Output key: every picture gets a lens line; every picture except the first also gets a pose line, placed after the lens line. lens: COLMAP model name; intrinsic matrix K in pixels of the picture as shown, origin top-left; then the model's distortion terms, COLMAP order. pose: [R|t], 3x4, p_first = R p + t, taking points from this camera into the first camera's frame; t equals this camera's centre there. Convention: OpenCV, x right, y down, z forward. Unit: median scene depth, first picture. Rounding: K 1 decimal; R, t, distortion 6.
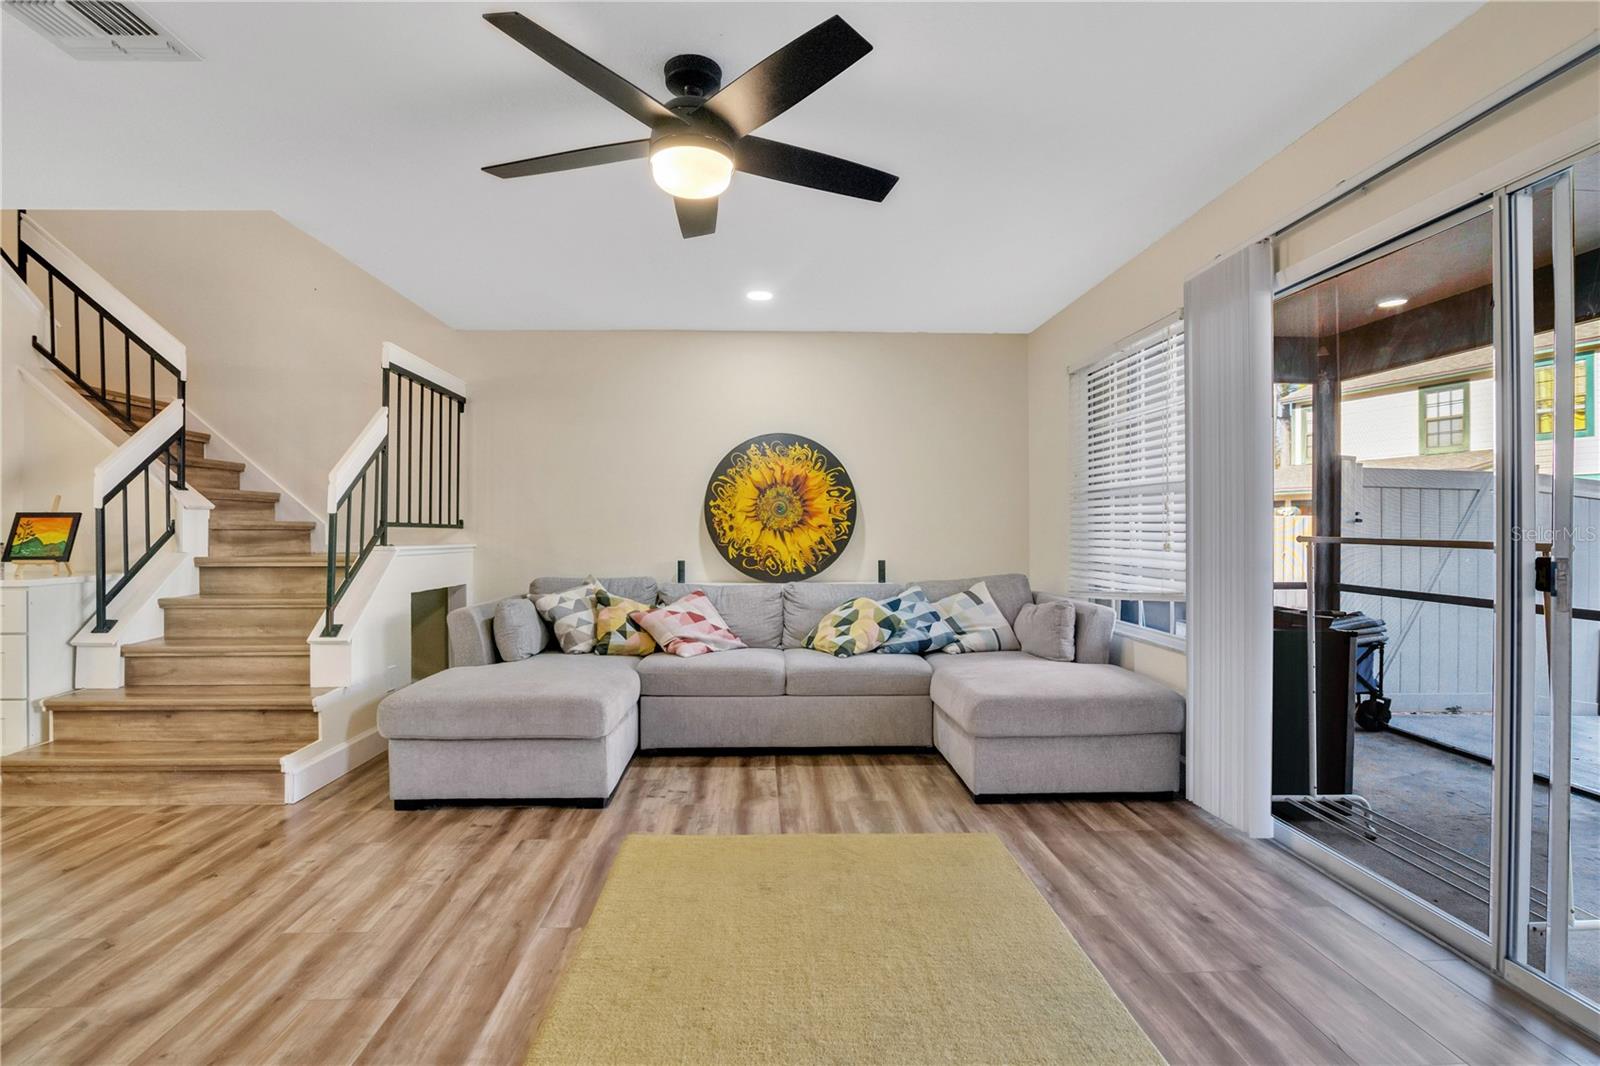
lens RADIAL K [[749.6, 0, 796.5], [0, 749.6, 527.1], [0, 0, 1]] dist [-0.011862, 0.000047]
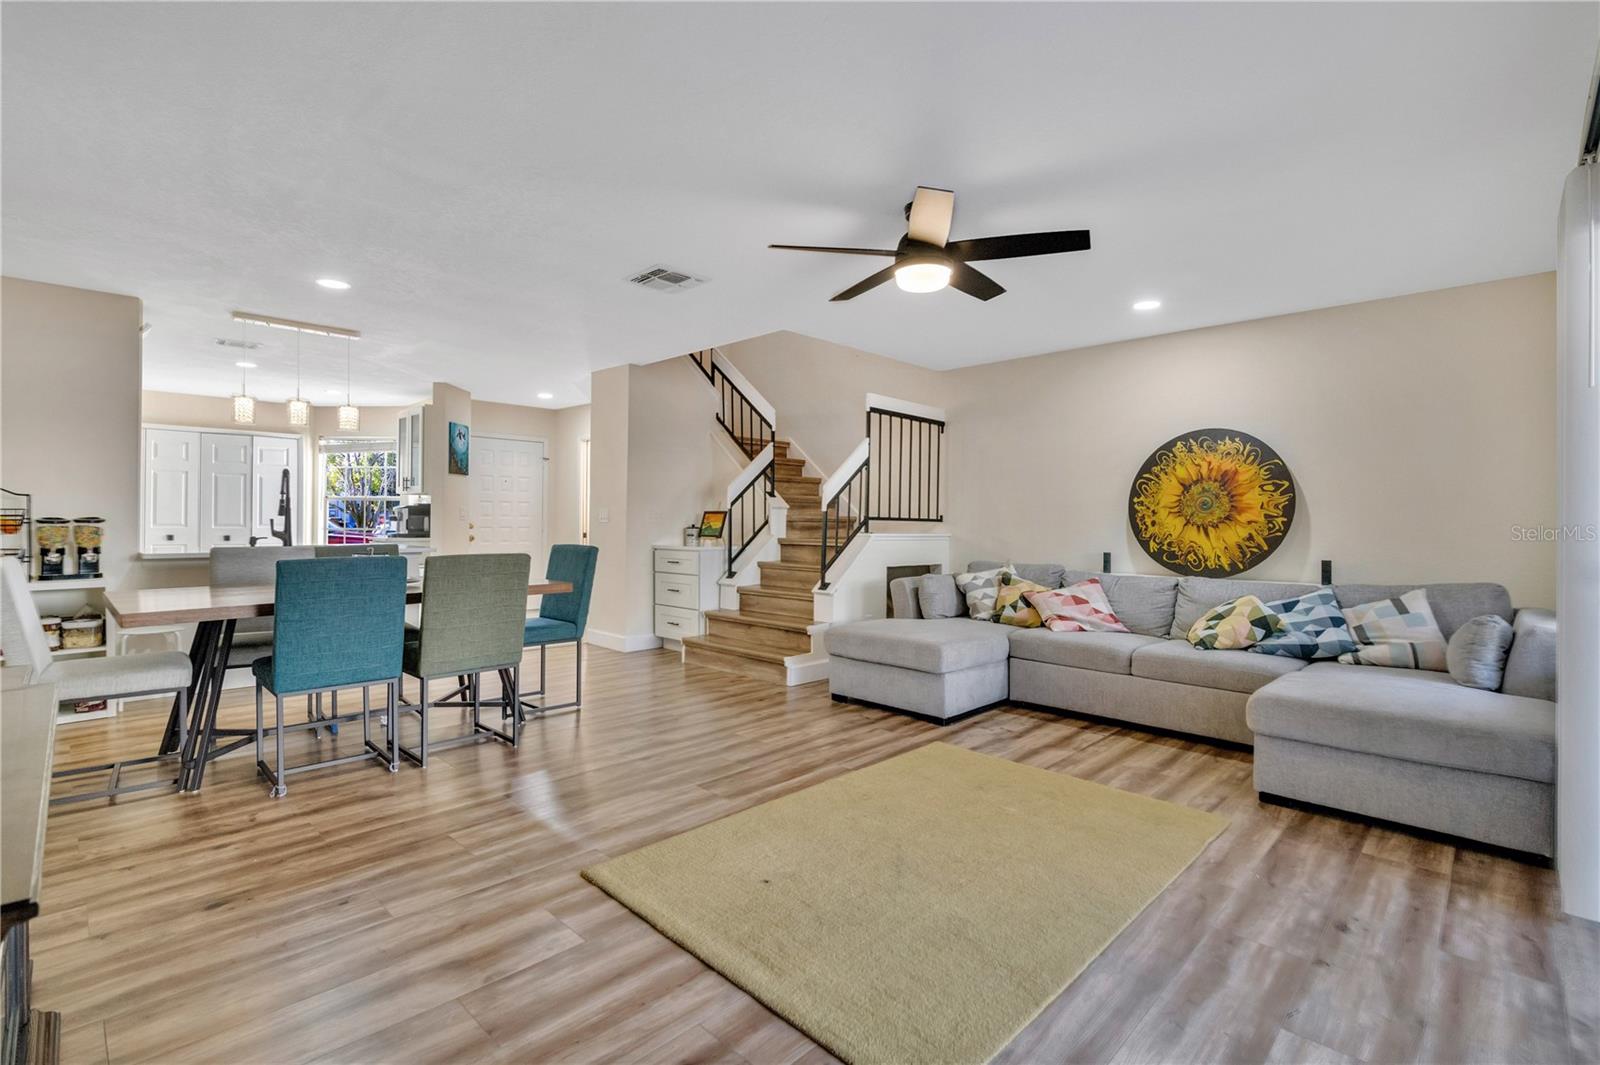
lens RADIAL K [[732.7, 0, 800.0], [0, 732.7, 532.5], [0, 0, 1]] dist [-0.000331, -0.000107]
pose [[0.694614, 0.018126, -0.719154, 0.392051], [-0.006941, 0.999805, 0.018496, -0.001661], [0.719349, -0.007856, 0.694604, -0.091325]]
